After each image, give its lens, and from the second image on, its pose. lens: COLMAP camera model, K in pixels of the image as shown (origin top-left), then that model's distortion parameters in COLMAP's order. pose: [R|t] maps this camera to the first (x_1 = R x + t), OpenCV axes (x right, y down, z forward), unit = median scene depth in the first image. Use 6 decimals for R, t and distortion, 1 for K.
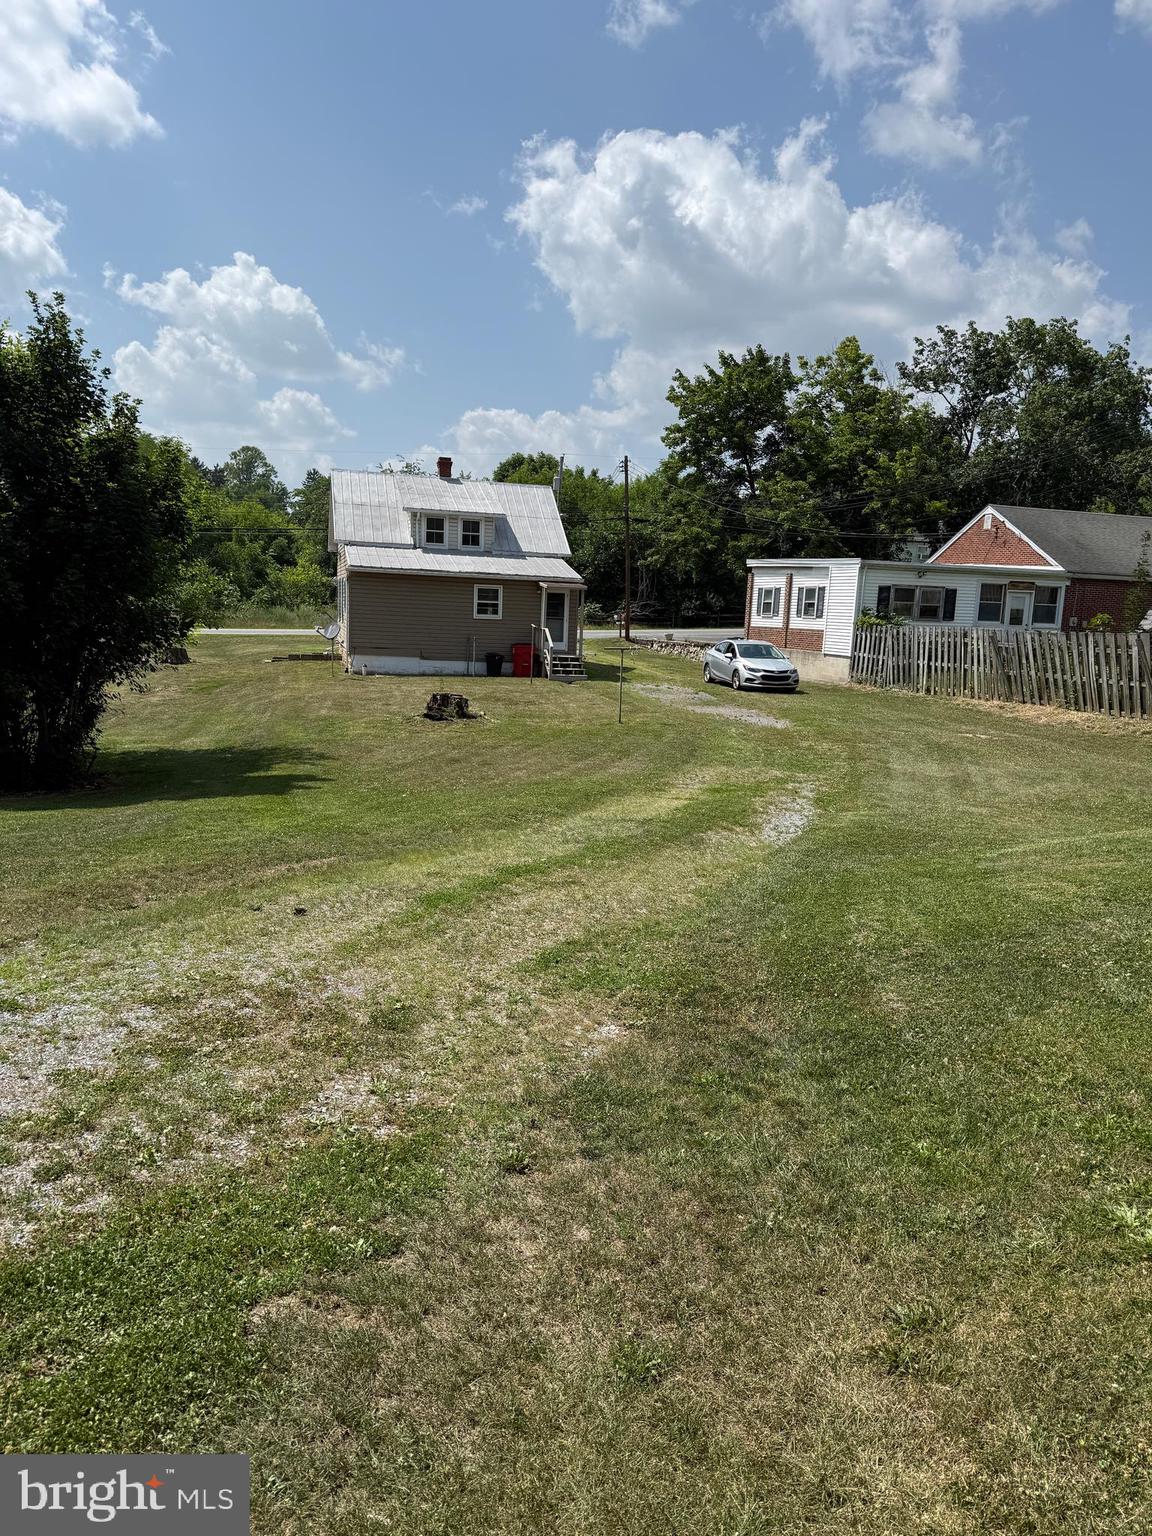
lens RADIAL K [[1087.8, 0, 575.4], [0, 1087.8, 767.8], [0, 0, 1]] dist [0.052883, -0.042055]
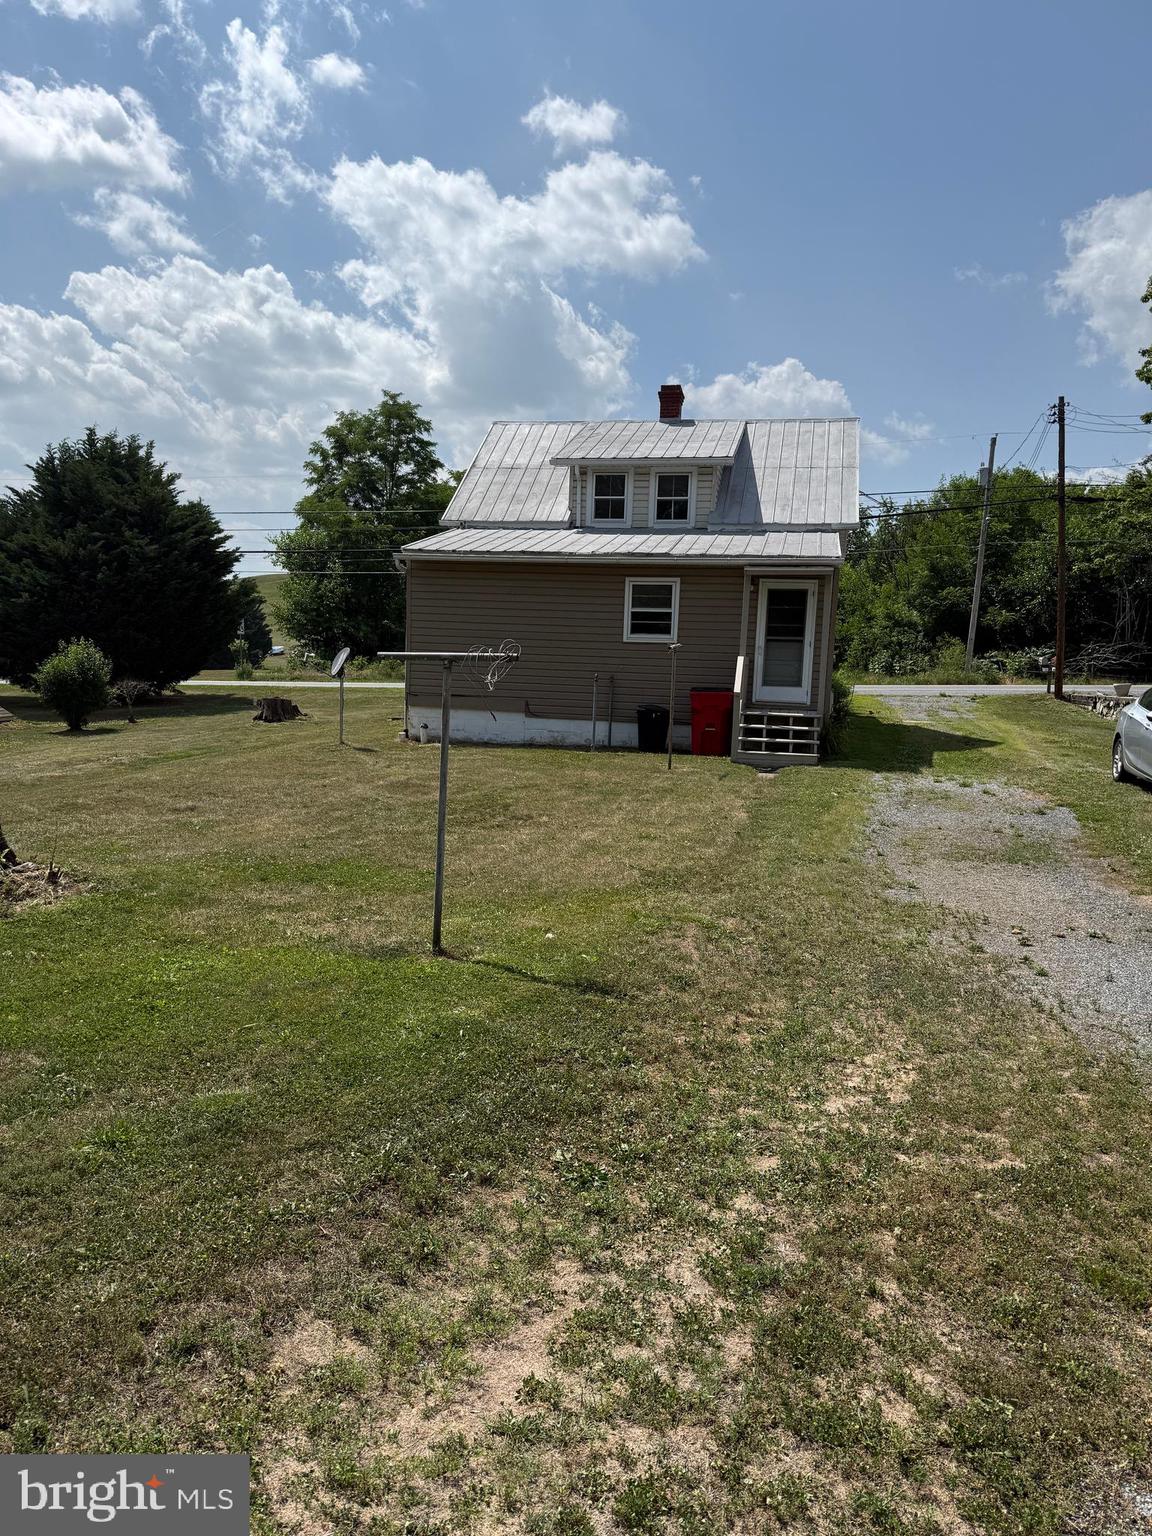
lens RADIAL K [[1043.4, 0, 571.8], [0, 1043.4, 773.4], [0, 0, 1]] dist [0.106192, -0.160679]
pose [[0.890367, 0.039556, -0.453522, 0.112255], [-0.065014, 0.997055, -0.040674, -0.048109], [0.450577, 0.065700, 0.890317, 0.511546]]
